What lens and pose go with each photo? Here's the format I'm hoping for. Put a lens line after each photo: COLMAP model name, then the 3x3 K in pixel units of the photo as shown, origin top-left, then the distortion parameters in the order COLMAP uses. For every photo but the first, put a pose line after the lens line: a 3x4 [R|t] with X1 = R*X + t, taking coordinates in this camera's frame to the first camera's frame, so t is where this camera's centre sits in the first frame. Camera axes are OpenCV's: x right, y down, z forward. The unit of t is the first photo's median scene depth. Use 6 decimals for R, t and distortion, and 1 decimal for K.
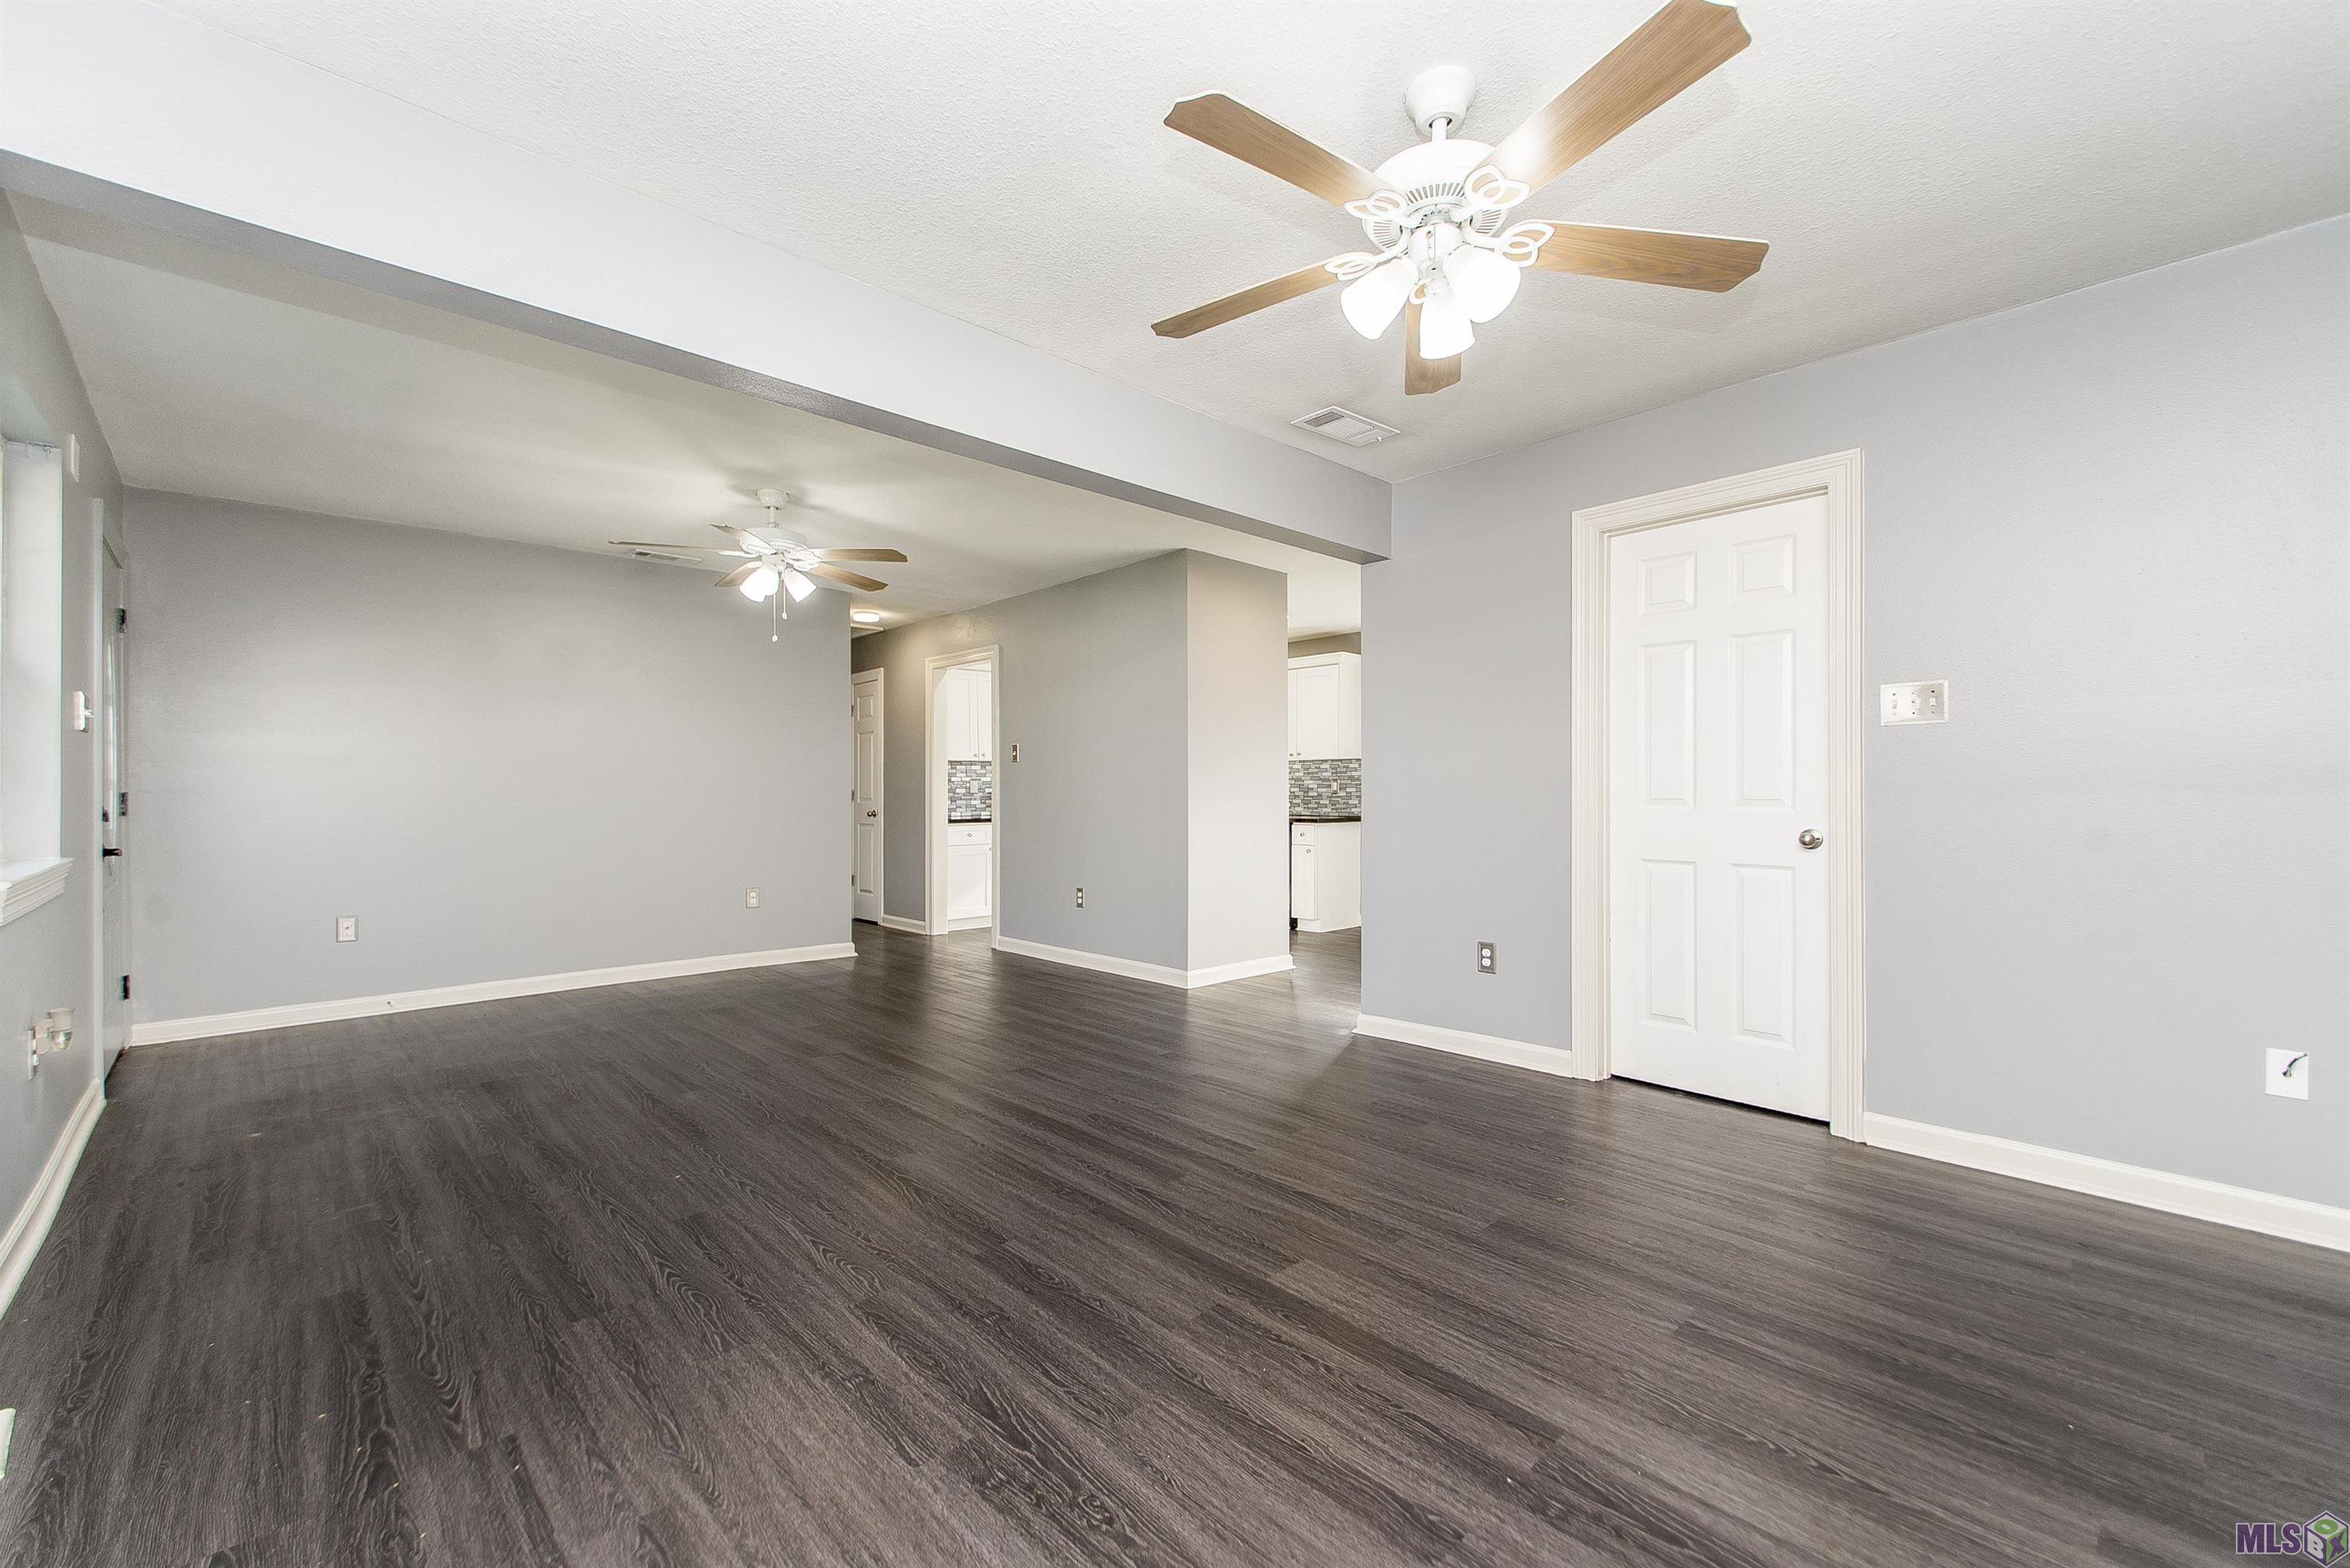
lens RADIAL K [[960.3, 0, 1128.8], [0, 960.3, 811.8], [0, 0, 1]] dist [0.009641, -0.003955]
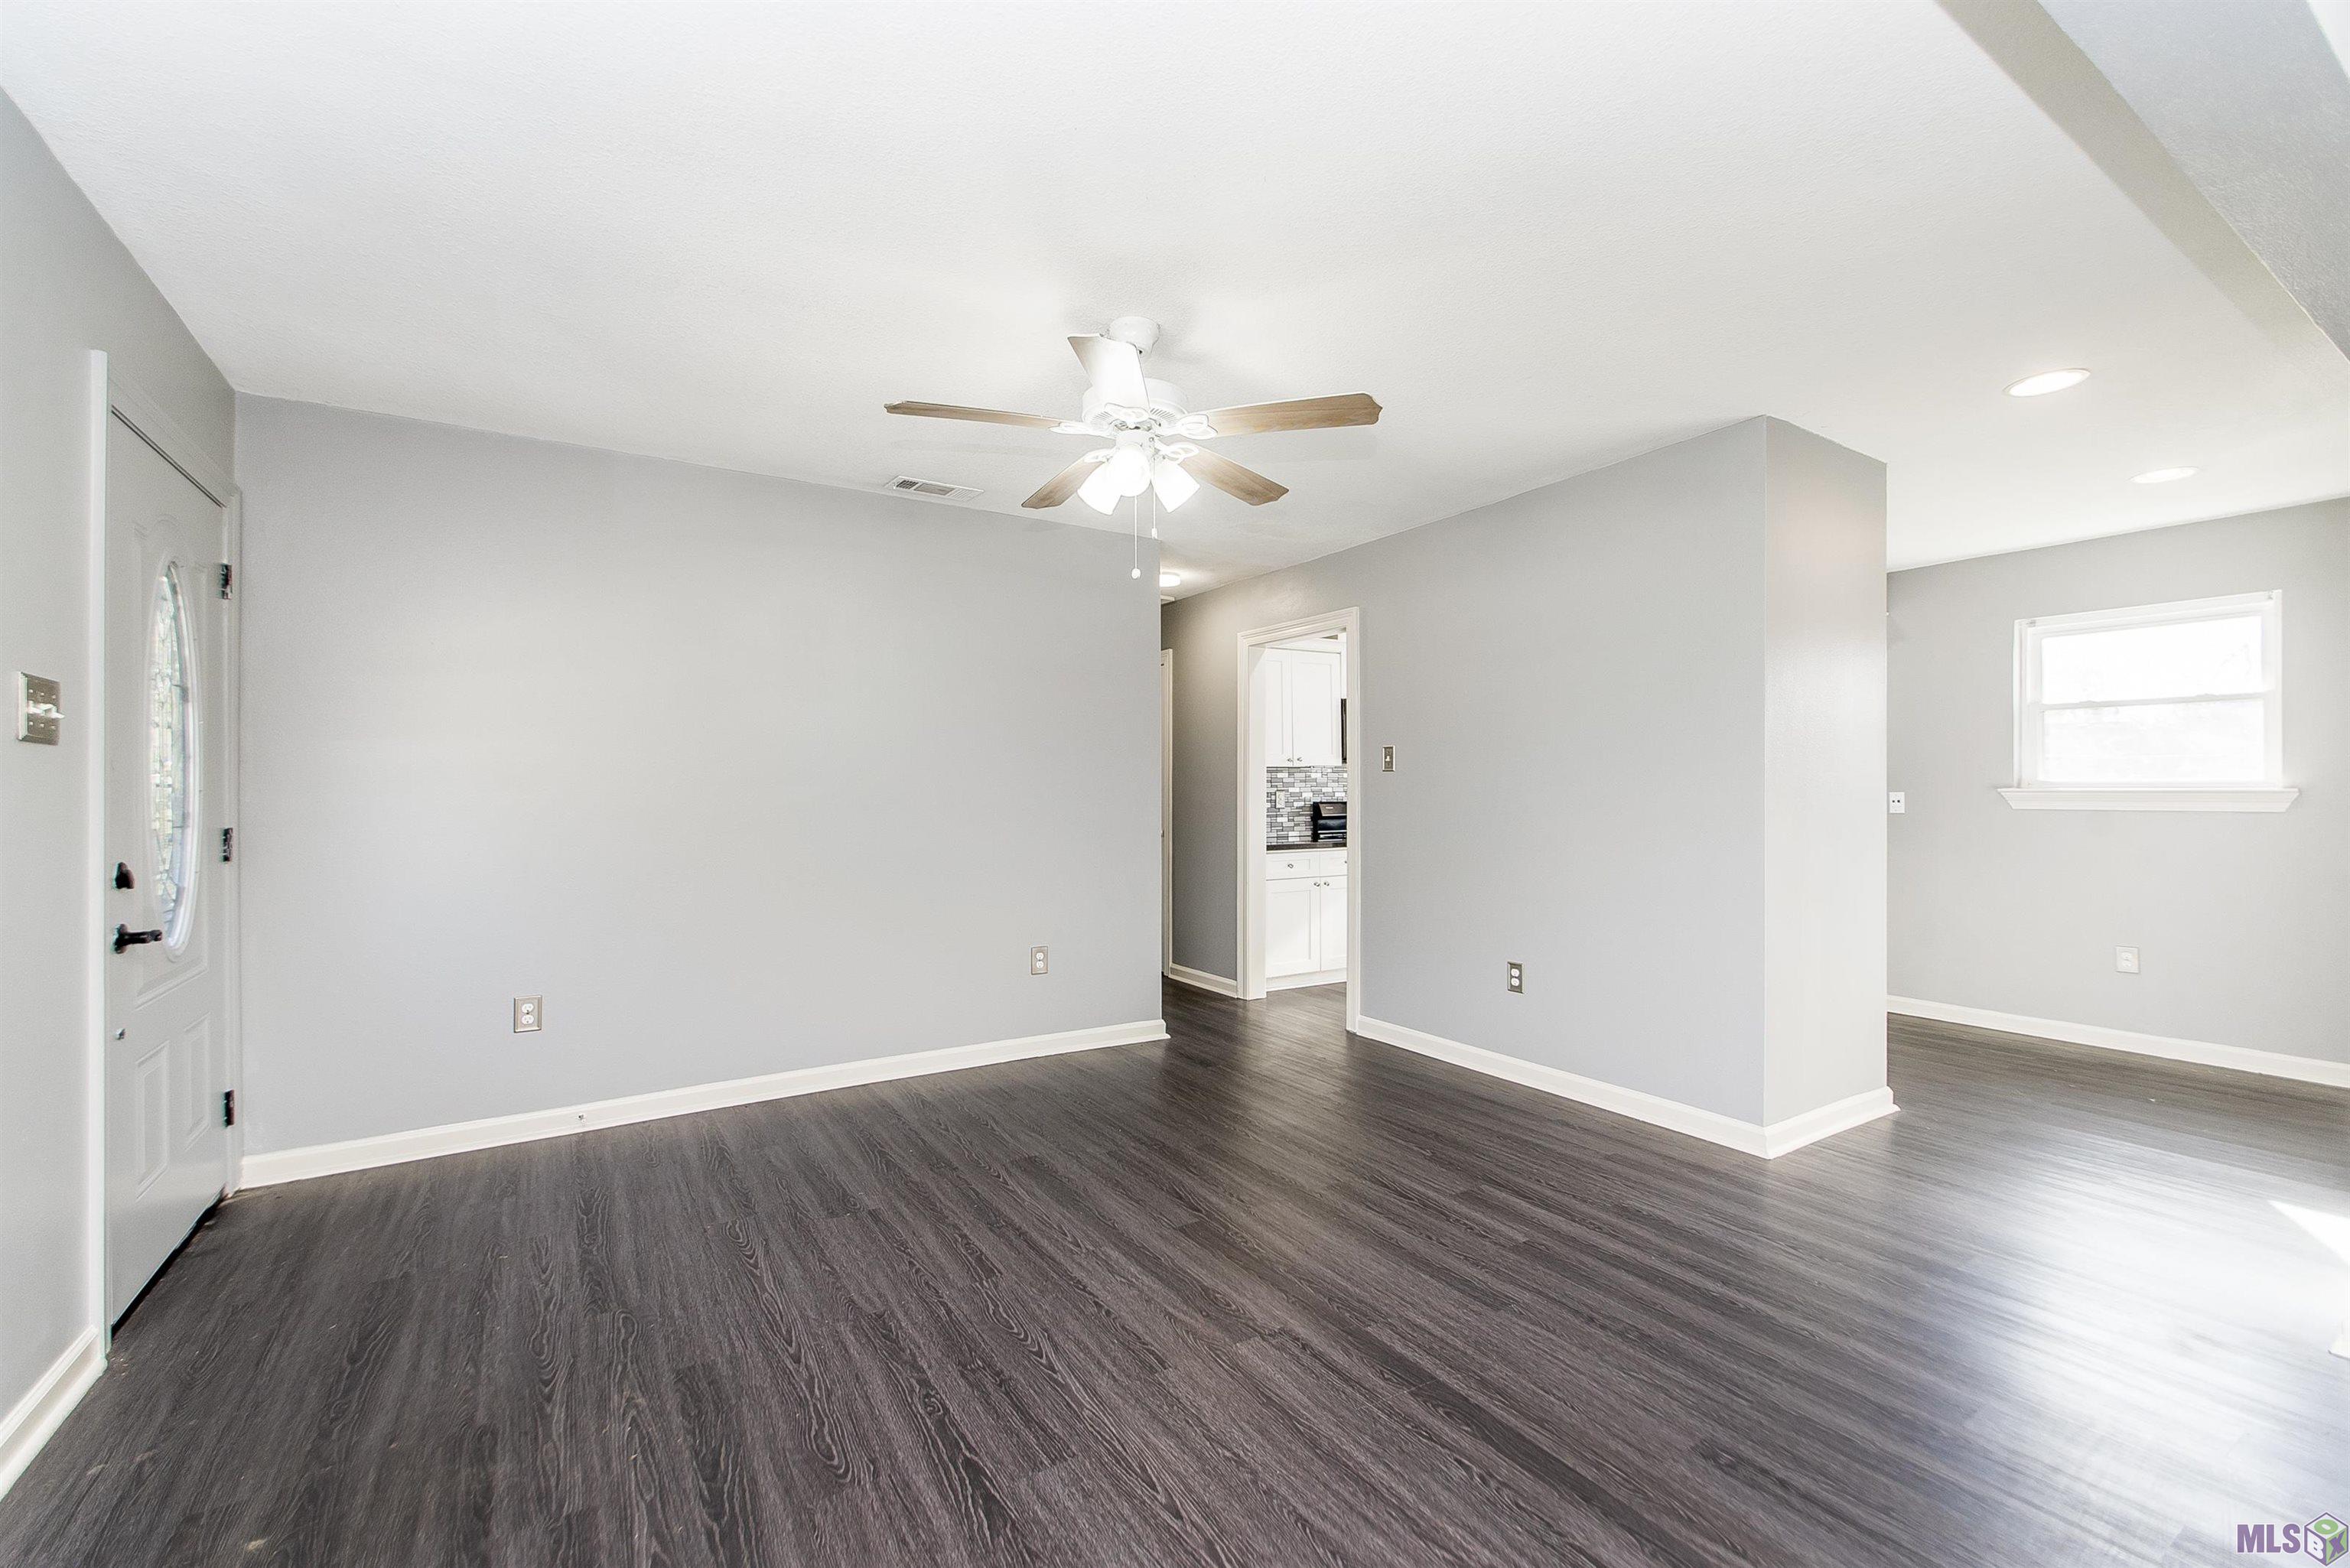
lens RADIAL K [[960.3, 0, 1128.1], [0, 960.3, 791.5], [0, 0, 1]] dist [0.009641, -0.003955]
pose [[0.981930, 0.000586, -0.189246, -0.266442], [-0.004216, 0.999815, -0.018776, -0.034929], [0.189200, 0.019235, 0.981750, 0.426989]]
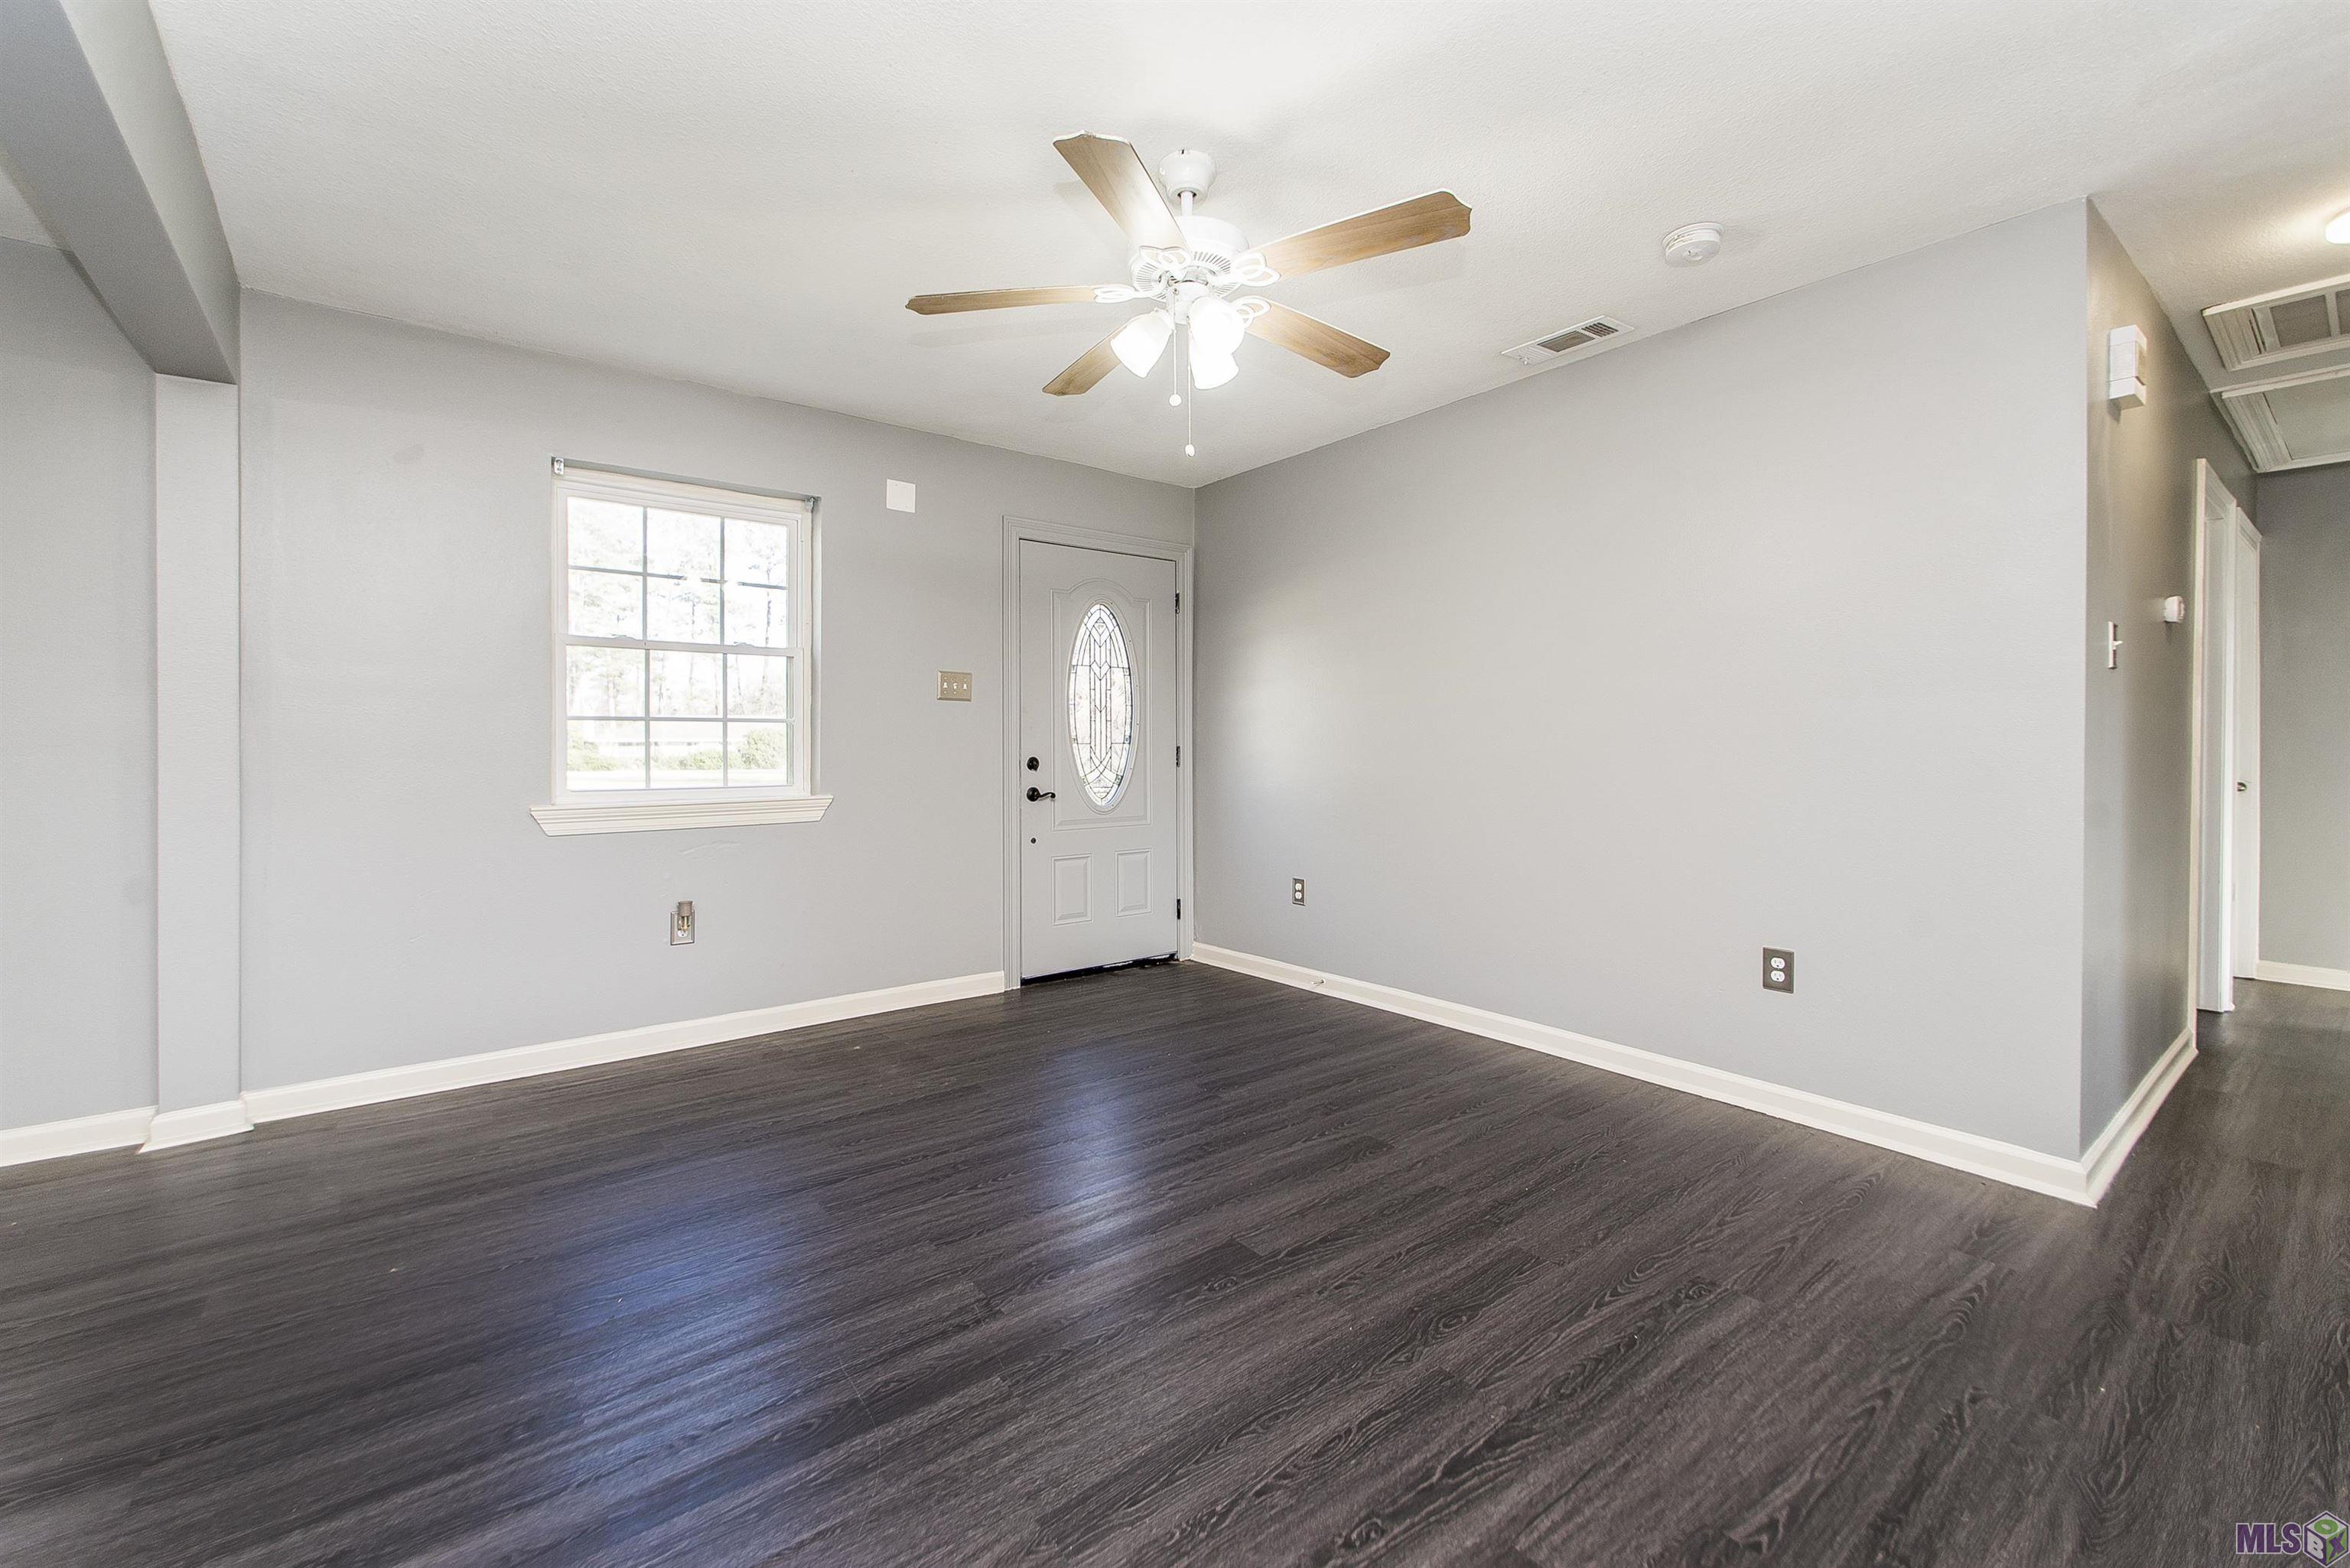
lens RADIAL K [[960.3, 0, 1165.8], [0, 960.3, 753.4], [0, 0, 1]] dist [0.009641, -0.003955]
pose [[-0.070583, 0.006406, -0.997485, 0.140465], [-0.018542, 0.999798, 0.007733, -0.019356], [0.997334, 0.019041, -0.070450, 1.039979]]
